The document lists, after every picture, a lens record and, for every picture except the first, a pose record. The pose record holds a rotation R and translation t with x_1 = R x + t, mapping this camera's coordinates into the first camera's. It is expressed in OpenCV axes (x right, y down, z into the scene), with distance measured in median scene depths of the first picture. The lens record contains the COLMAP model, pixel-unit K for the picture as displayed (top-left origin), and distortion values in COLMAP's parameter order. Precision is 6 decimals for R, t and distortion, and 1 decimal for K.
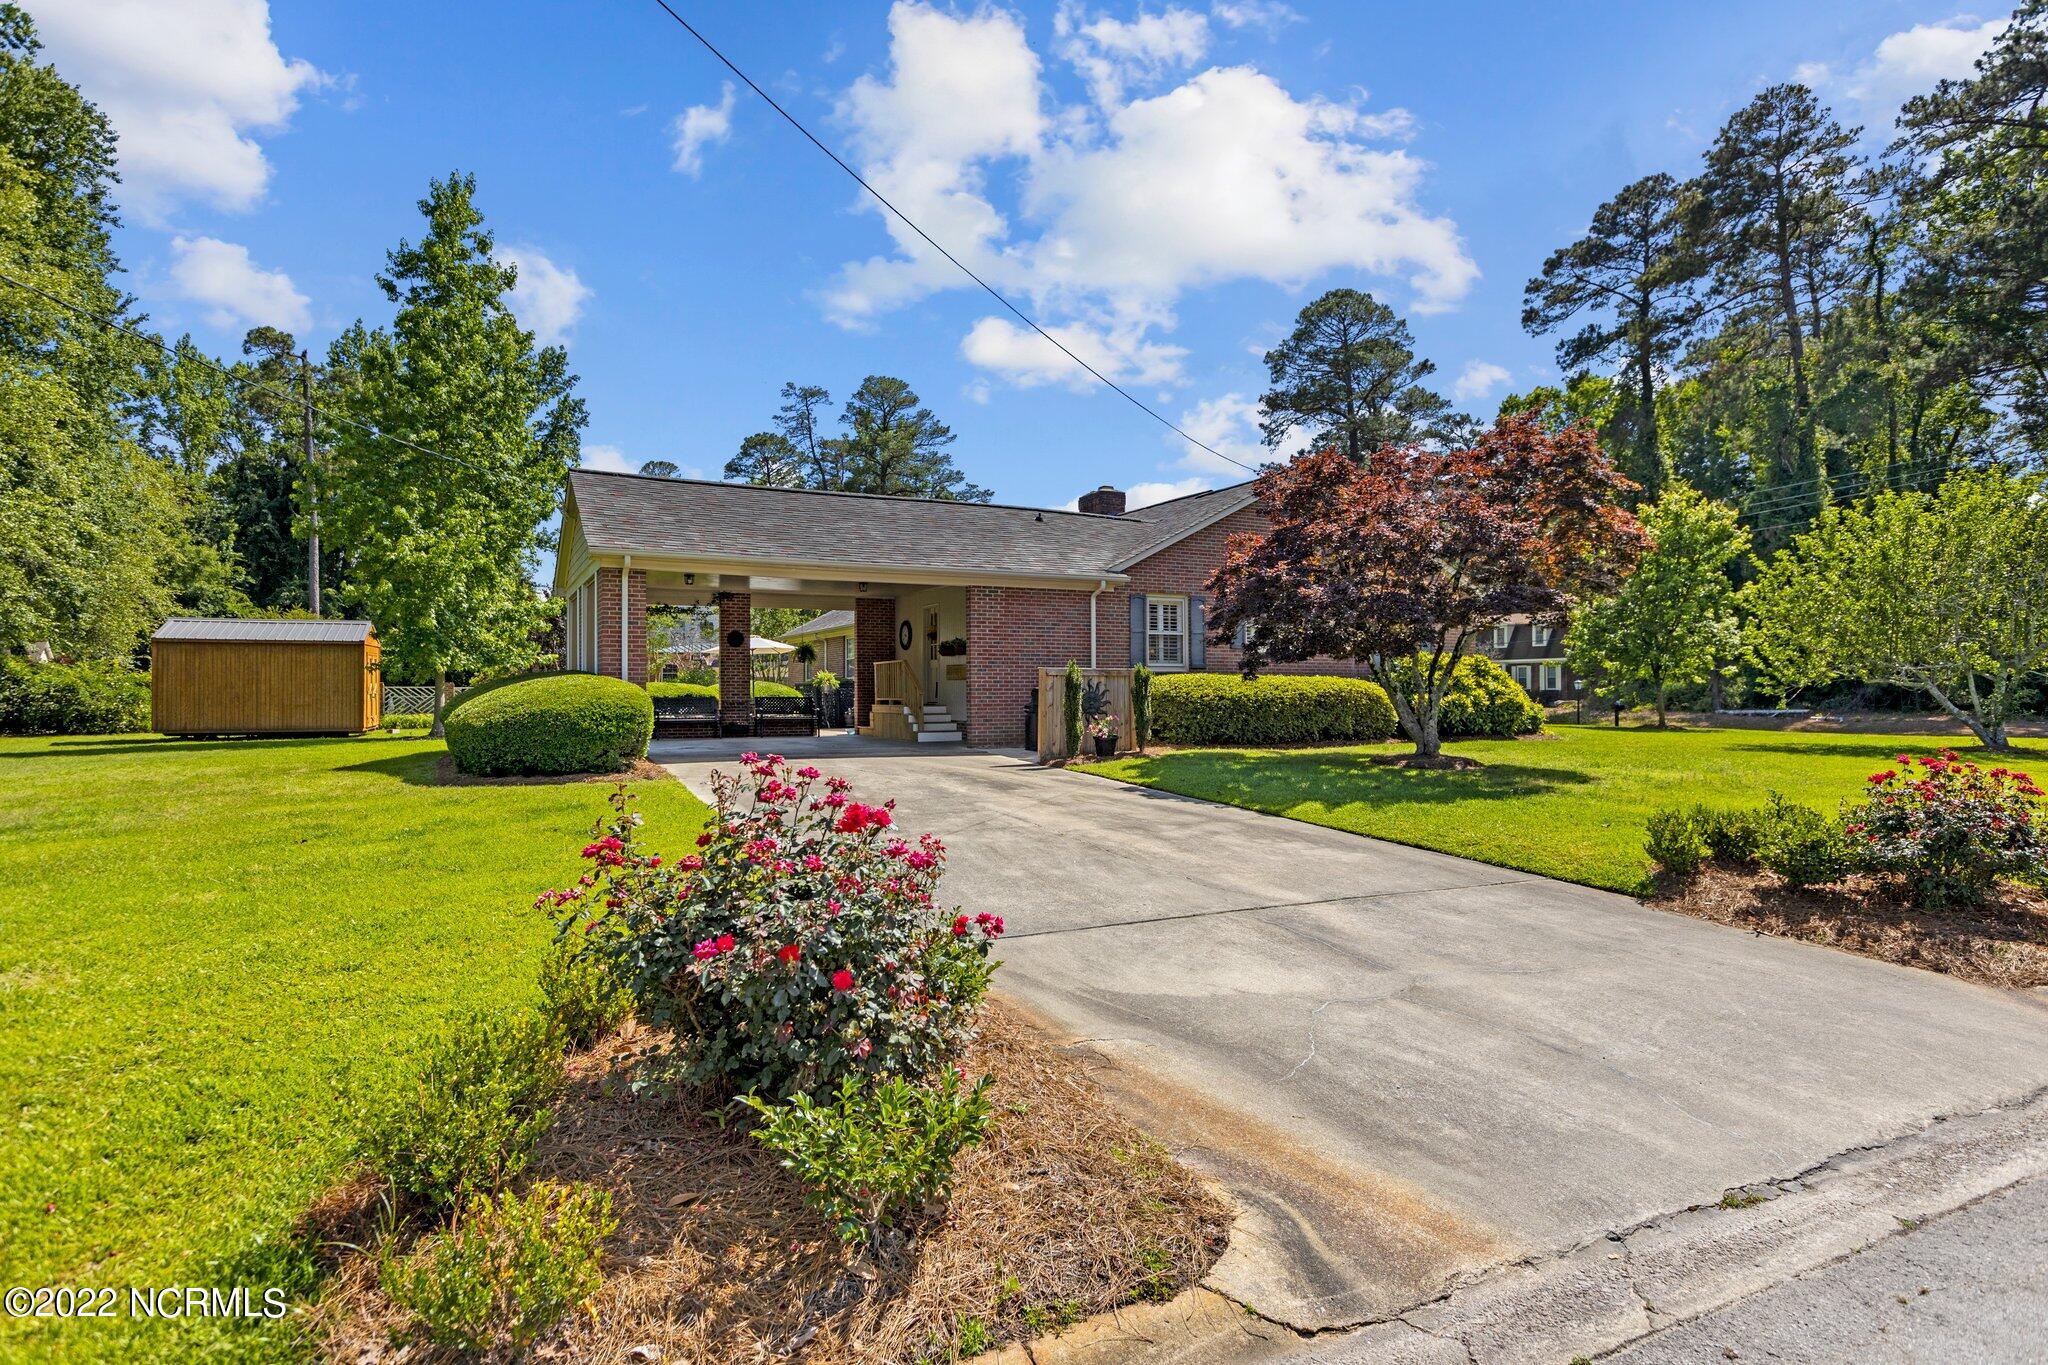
lens RADIAL K [[1099.1, 0, 1024.0], [0, 1099.1, 682.5], [0, 0, 1]] dist [-0.000010, -0.000746]
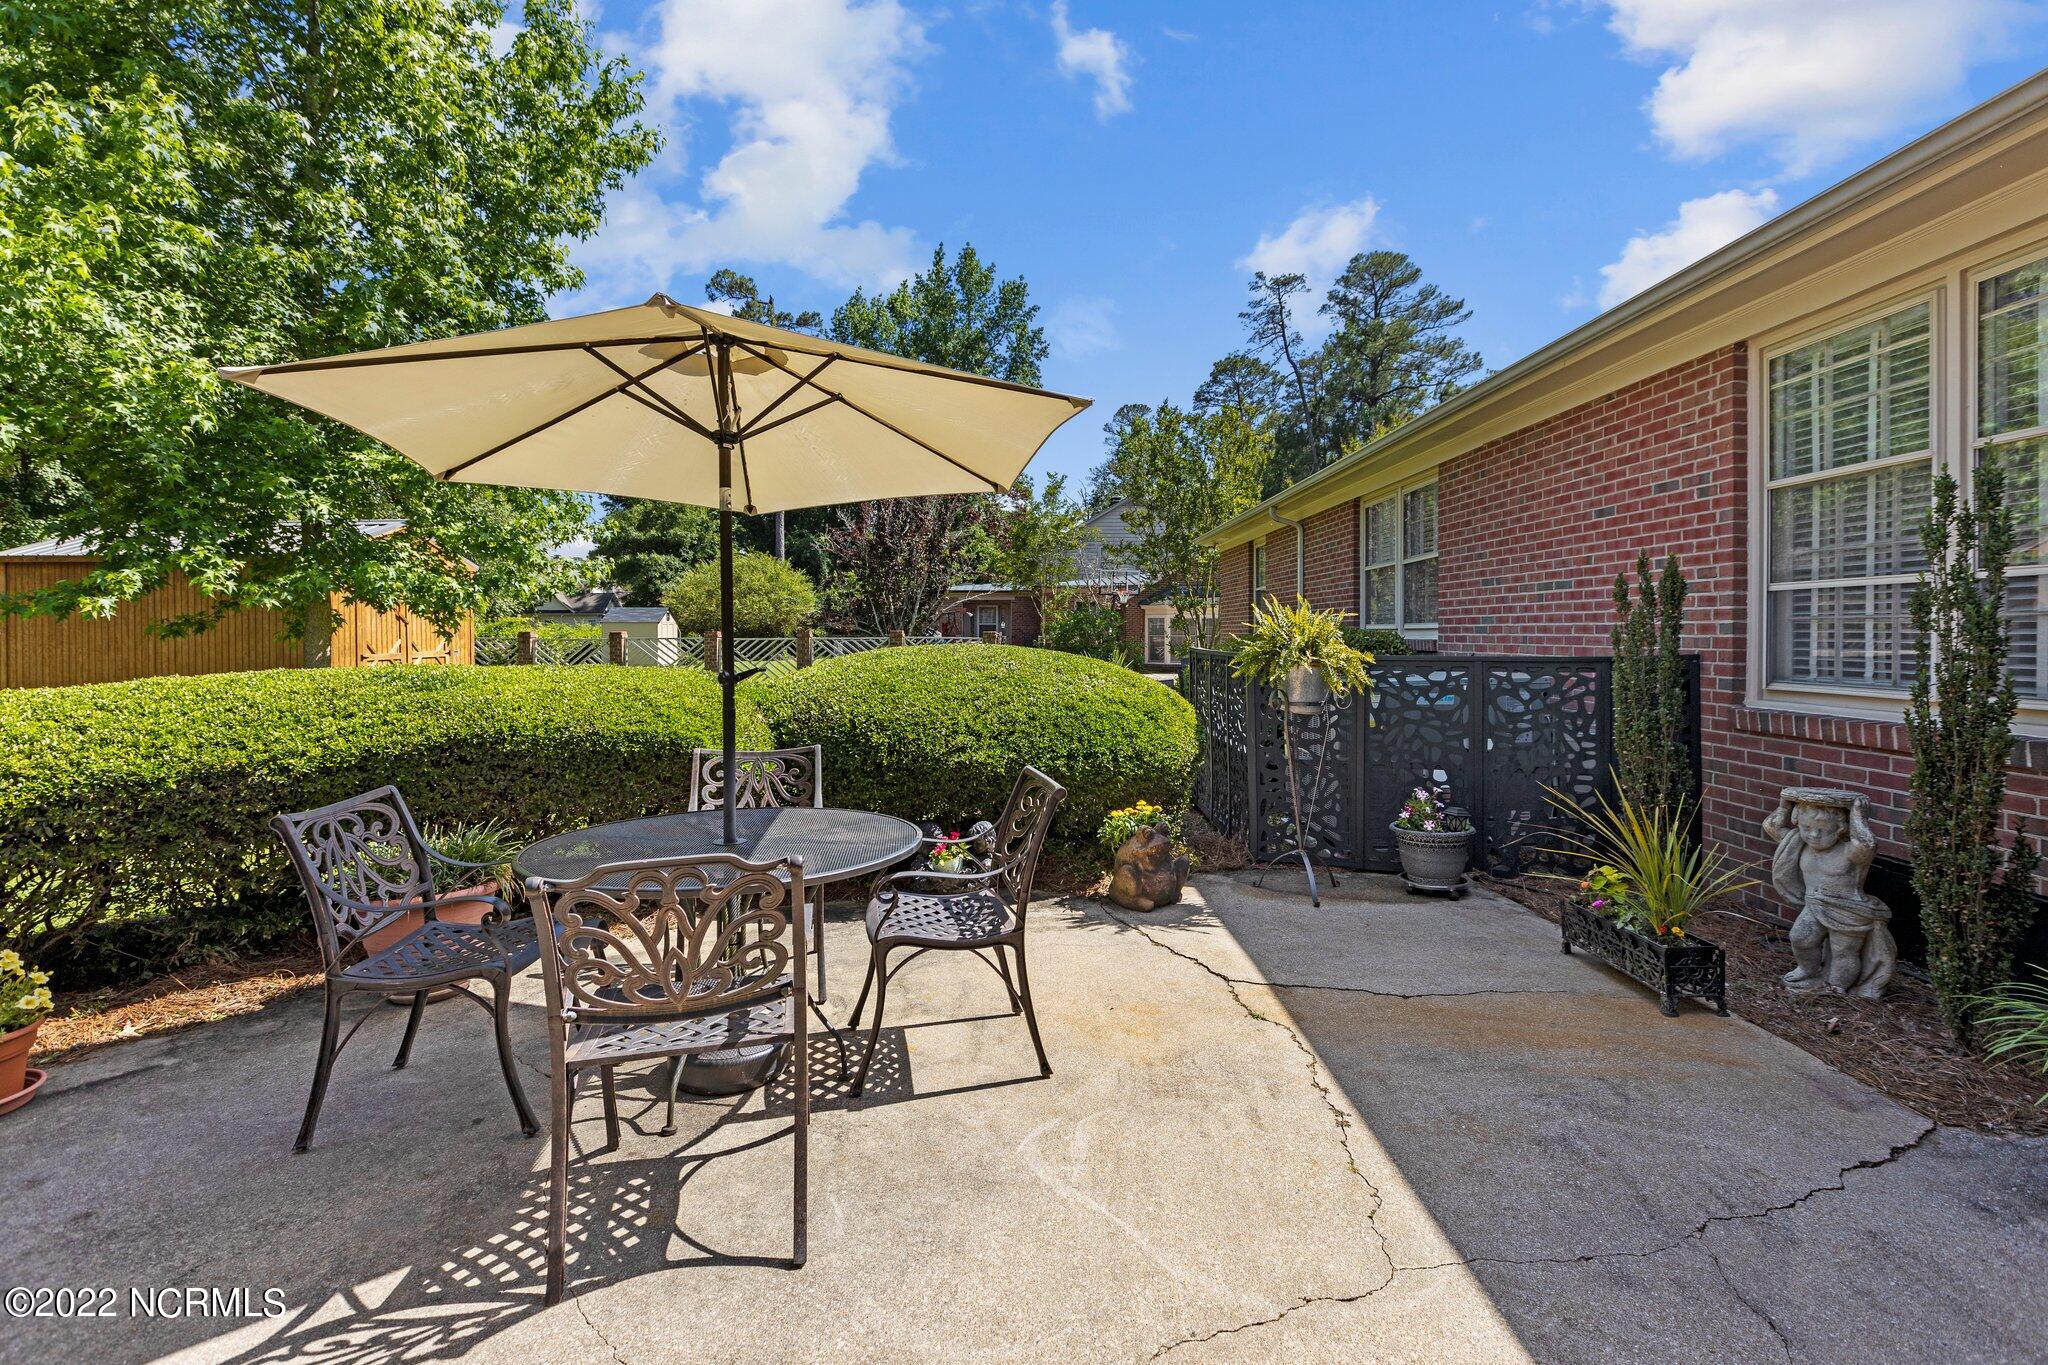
lens RADIAL K [[919.8, 0, 1021.0], [0, 919.8, 641.1], [0, 0, 1]] dist [0.000765, 0.000834]
pose [[0.889072, 0.005905, -0.457729, -0.058477], [0.003988, 0.999779, 0.020643, -0.002430], [0.457749, -0.020179, 0.888852, 0.327994]]
